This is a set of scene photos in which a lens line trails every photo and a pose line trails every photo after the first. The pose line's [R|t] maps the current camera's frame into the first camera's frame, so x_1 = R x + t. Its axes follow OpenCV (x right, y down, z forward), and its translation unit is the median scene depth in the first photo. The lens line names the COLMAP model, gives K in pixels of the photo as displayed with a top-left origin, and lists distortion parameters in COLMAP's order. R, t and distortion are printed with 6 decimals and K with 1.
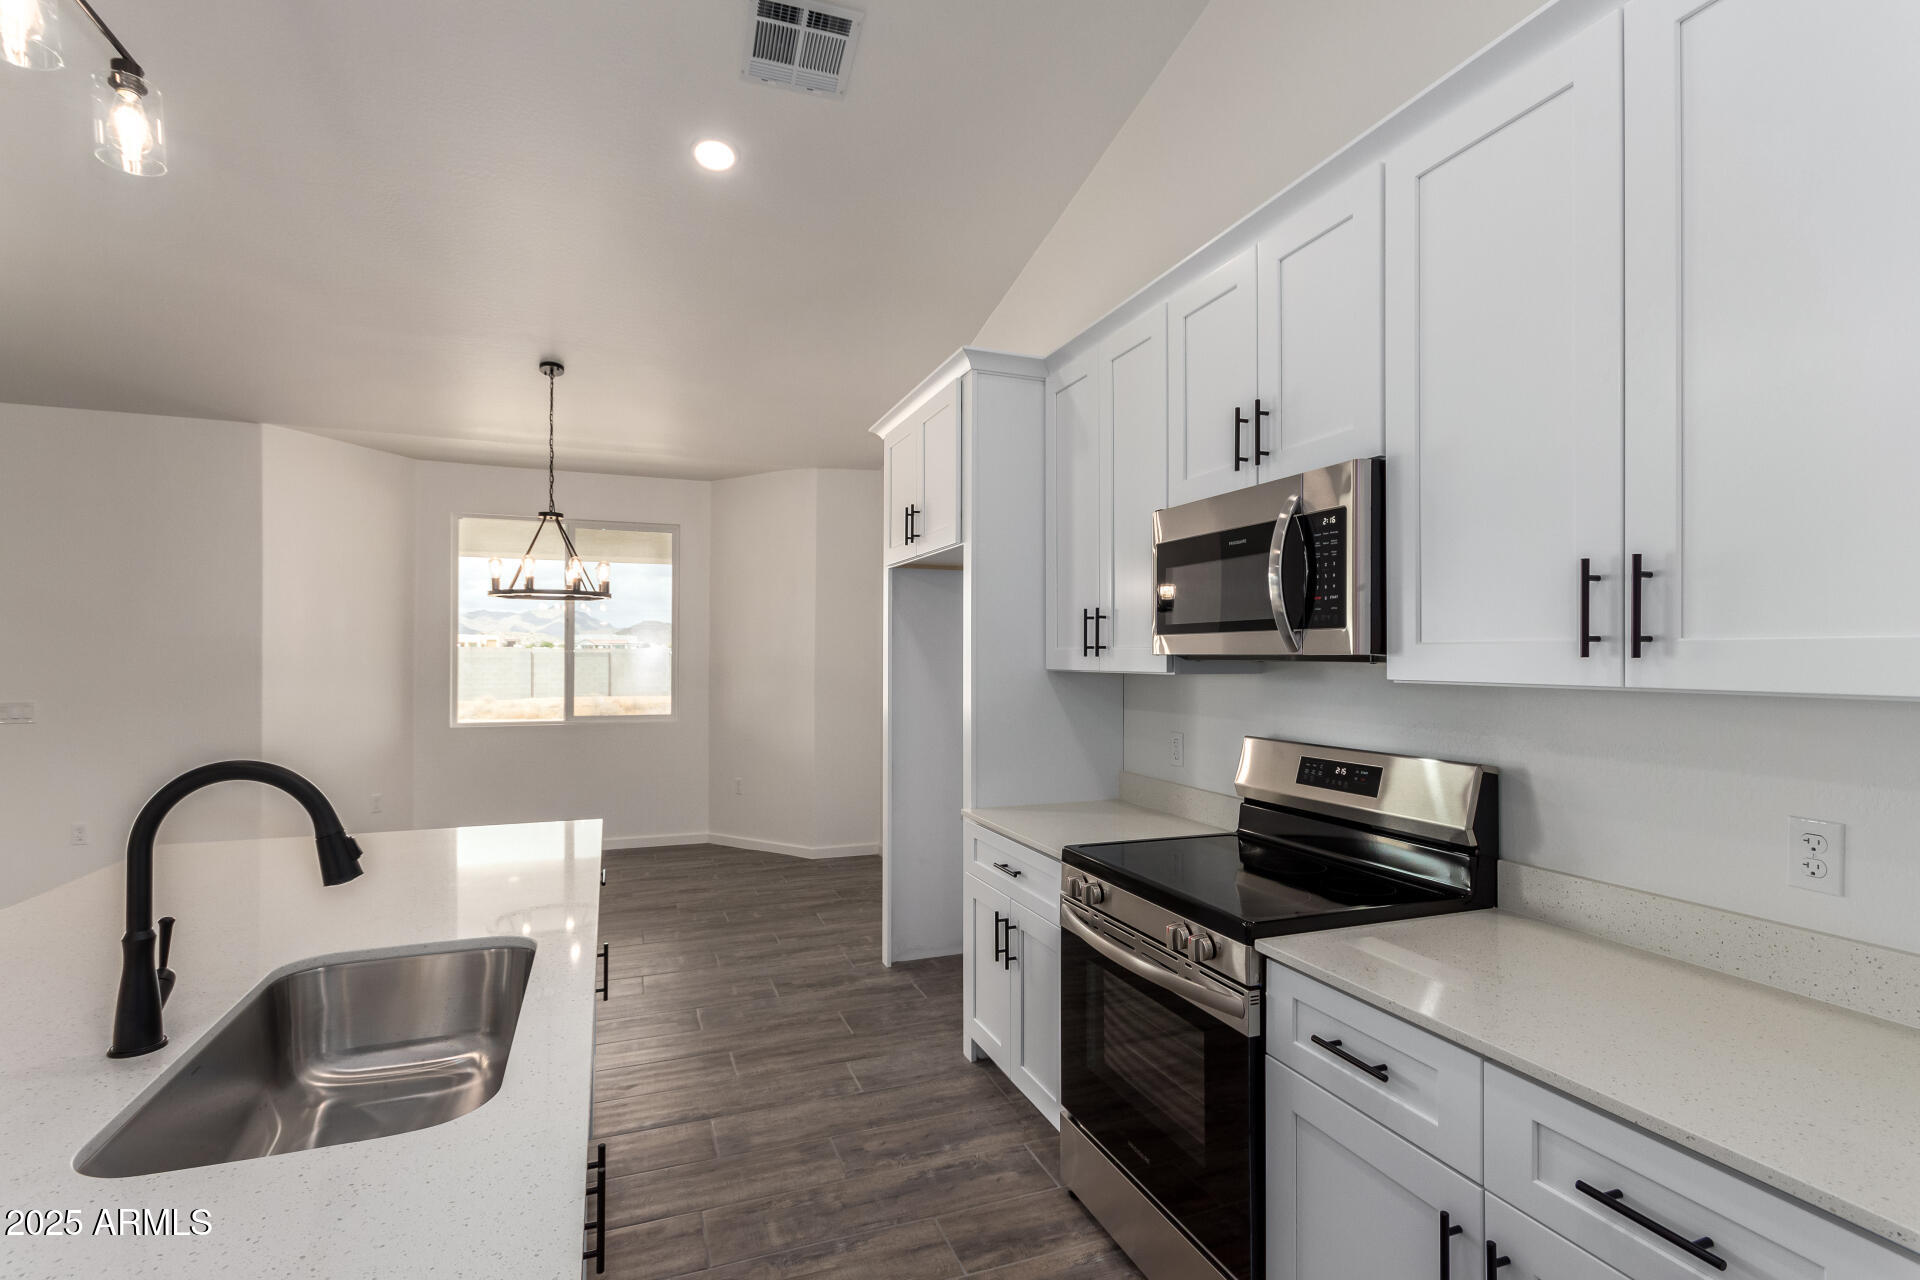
lens RADIAL K [[892.9, 0, 956.8], [0, 892.9, 655.1], [0, 0, 1]] dist [-0.003033, 0.001935]
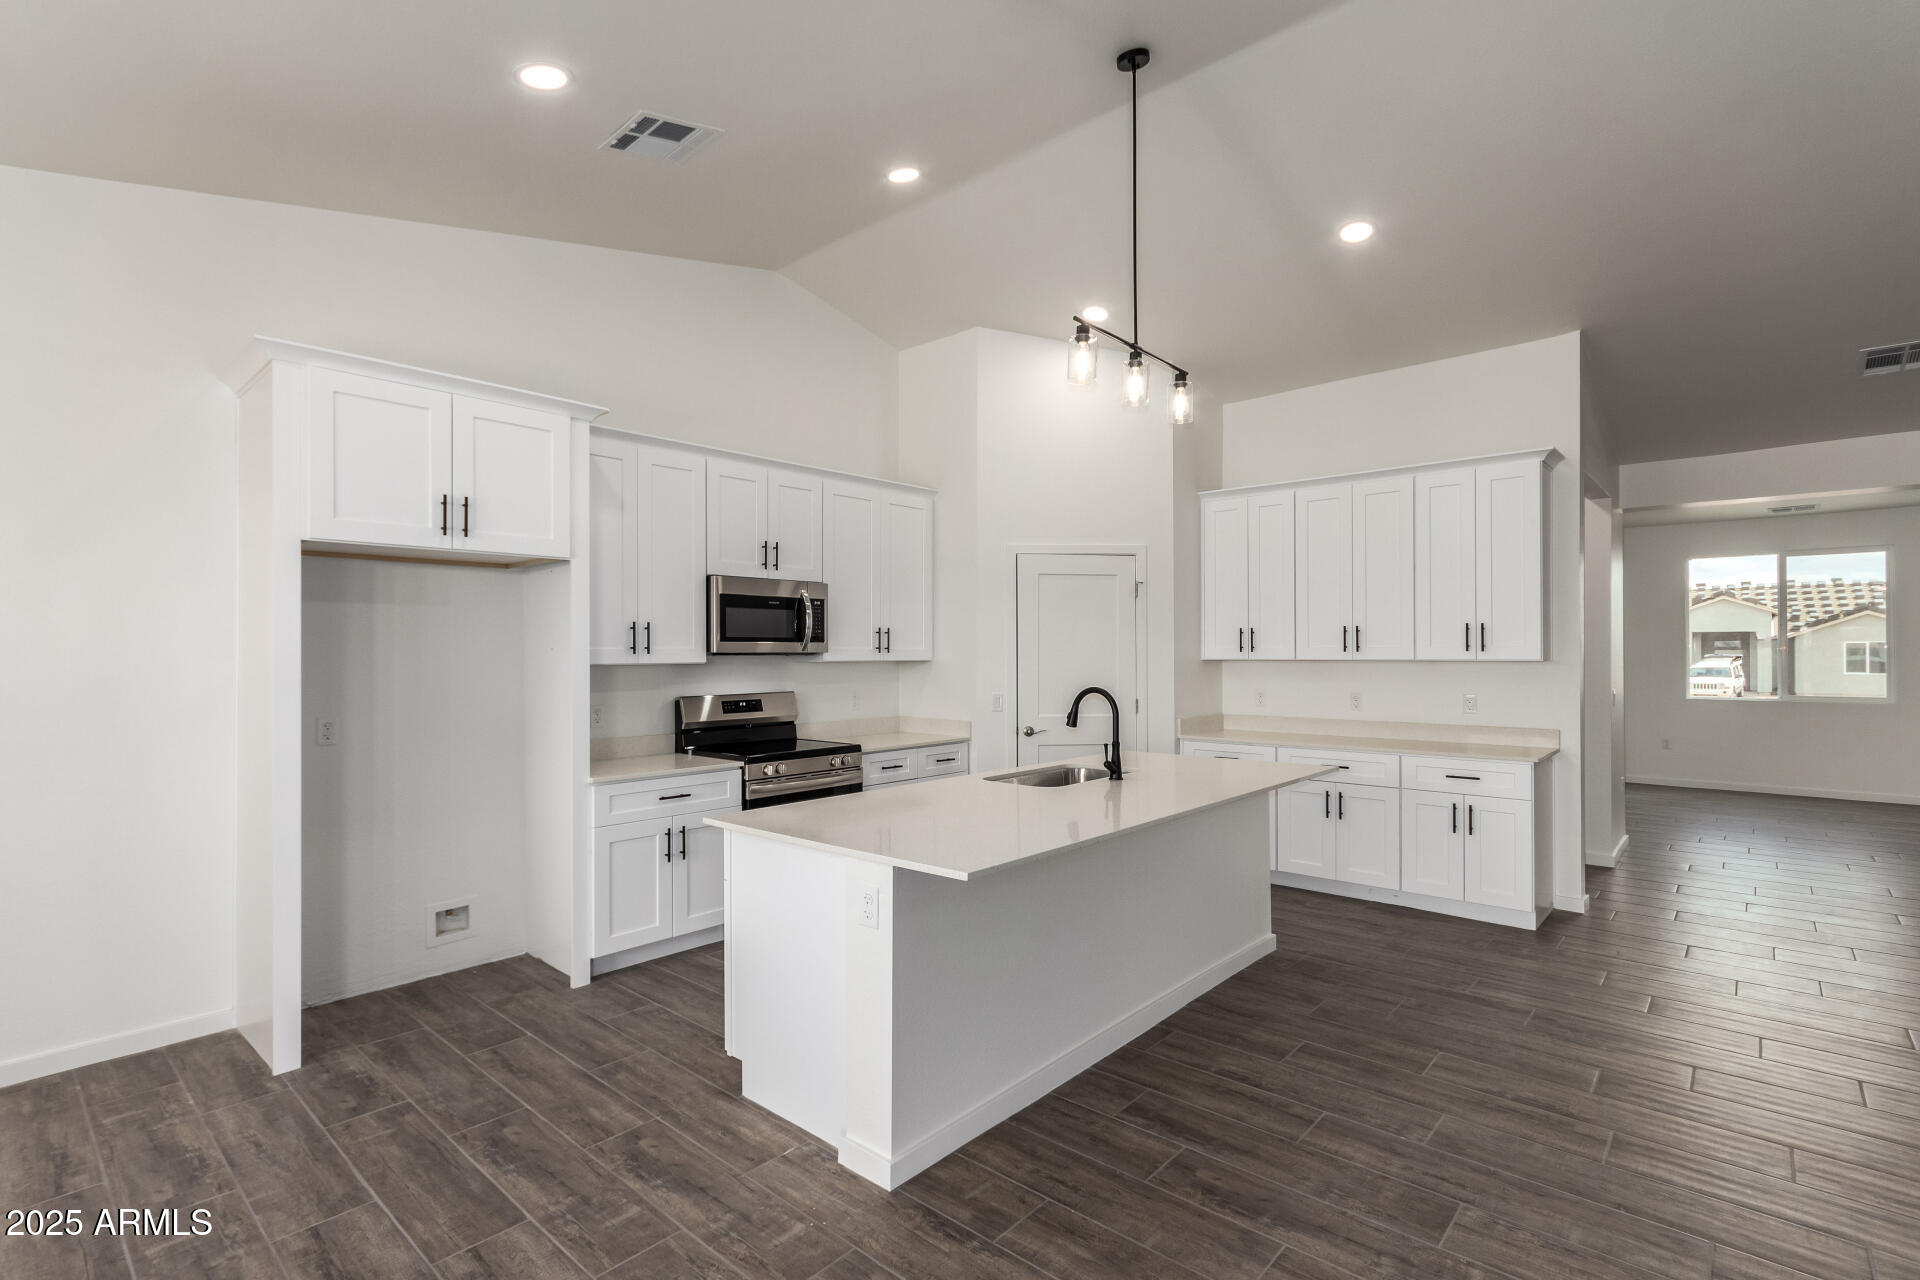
lens RADIAL K [[892.9, 0, 952.0], [0, 892.9, 657.4], [0, 0, 1]] dist [-0.003033, 0.001935]
pose [[-0.462989, 0.016388, 0.886213, -1.897703], [0.013726, 0.999842, -0.011318, 0.045638], [-0.886258, 0.006924, -0.463140, 1.648699]]
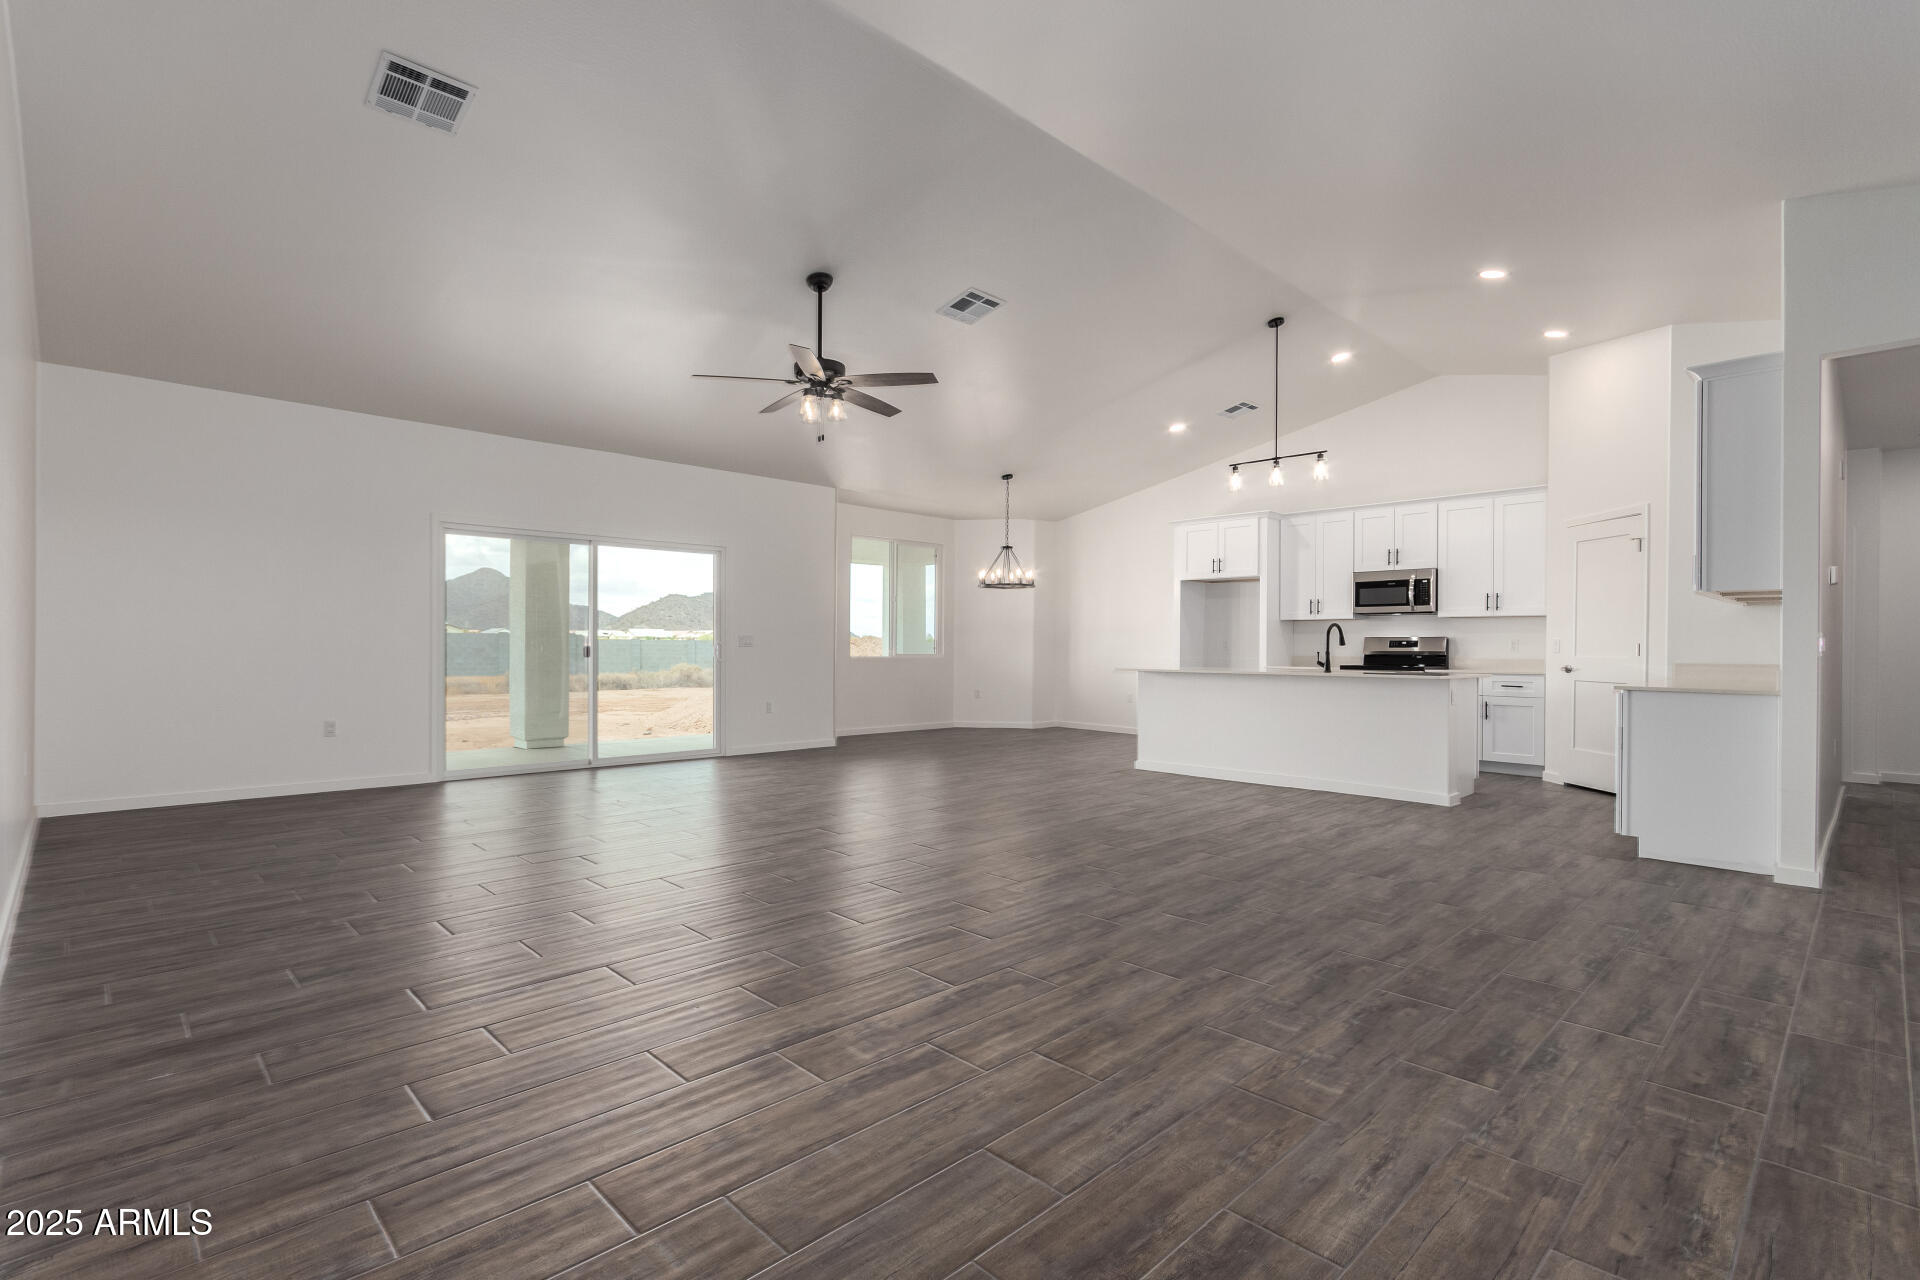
lens RADIAL K [[892.9, 0, 949.9], [0, 892.9, 643.0], [0, 0, 1]] dist [-0.003033, 0.001935]
pose [[0.919069, 0.003764, 0.394079, -3.060839], [-0.003057, 0.999992, -0.002422, 0.154021], [-0.394085, 0.001021, 0.919074, -1.880895]]
